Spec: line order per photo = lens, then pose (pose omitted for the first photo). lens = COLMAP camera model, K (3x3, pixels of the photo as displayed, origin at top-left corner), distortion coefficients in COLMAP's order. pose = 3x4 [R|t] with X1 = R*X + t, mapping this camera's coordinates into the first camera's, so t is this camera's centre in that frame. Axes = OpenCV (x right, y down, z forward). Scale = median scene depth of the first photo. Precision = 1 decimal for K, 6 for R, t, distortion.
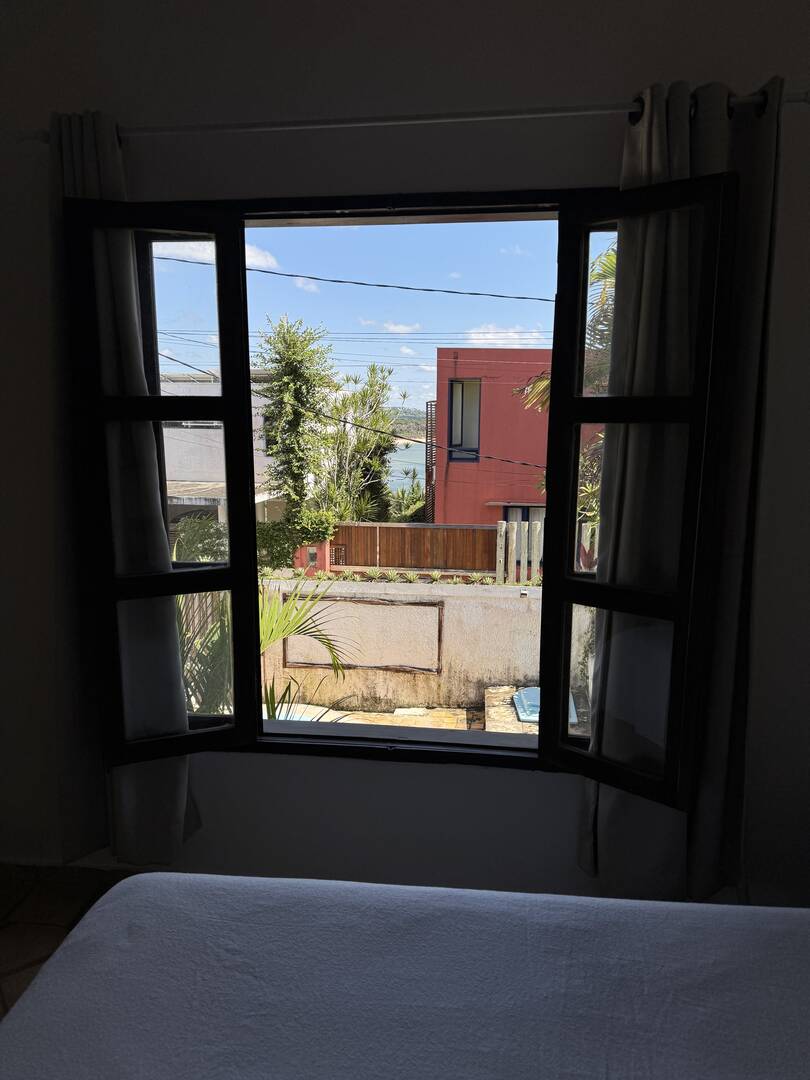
lens RADIAL K [[774.6, 0, 405.0], [0, 774.6, 540.0], [0, 0, 1]] dist [0.180225, -0.307812]
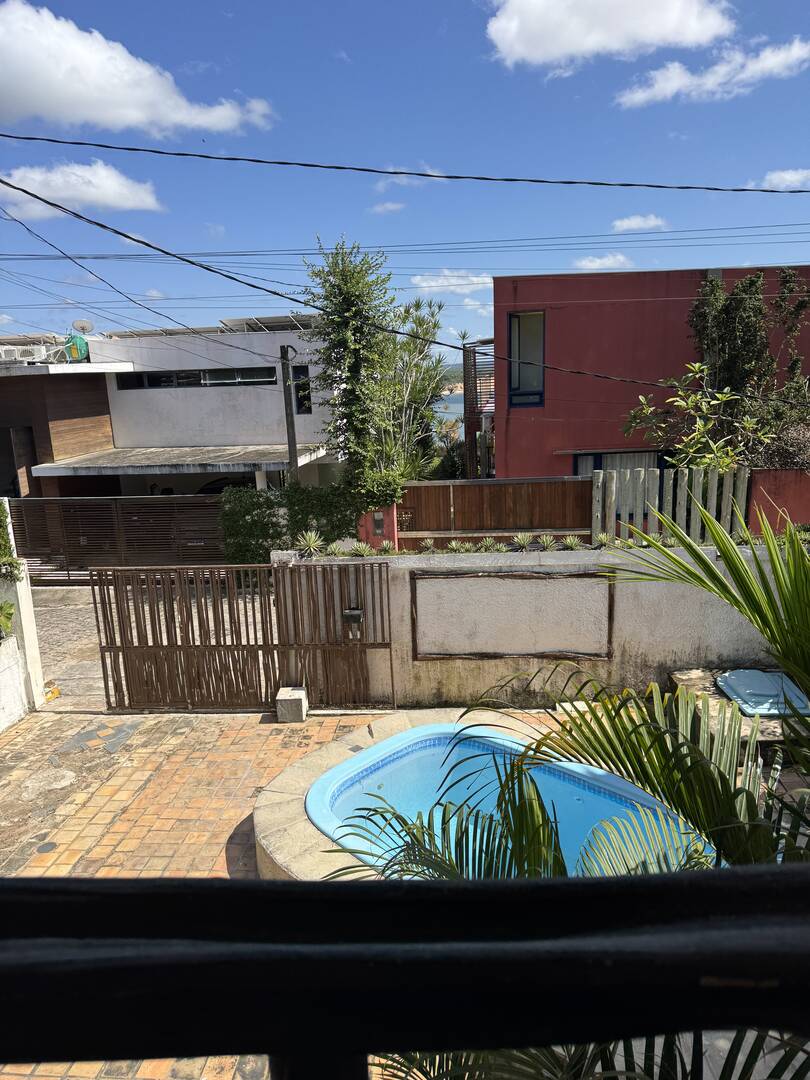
lens RADIAL K [[774.6, 0, 405.0], [0, 774.6, 540.0], [0, 0, 1]] dist [0.180225, -0.307812]
pose [[0.997885, -0.056814, 0.031599, -0.150679], [0.055093, 0.997078, 0.052911, -0.005866], [-0.034513, -0.051058, 0.998099, 0.155770]]
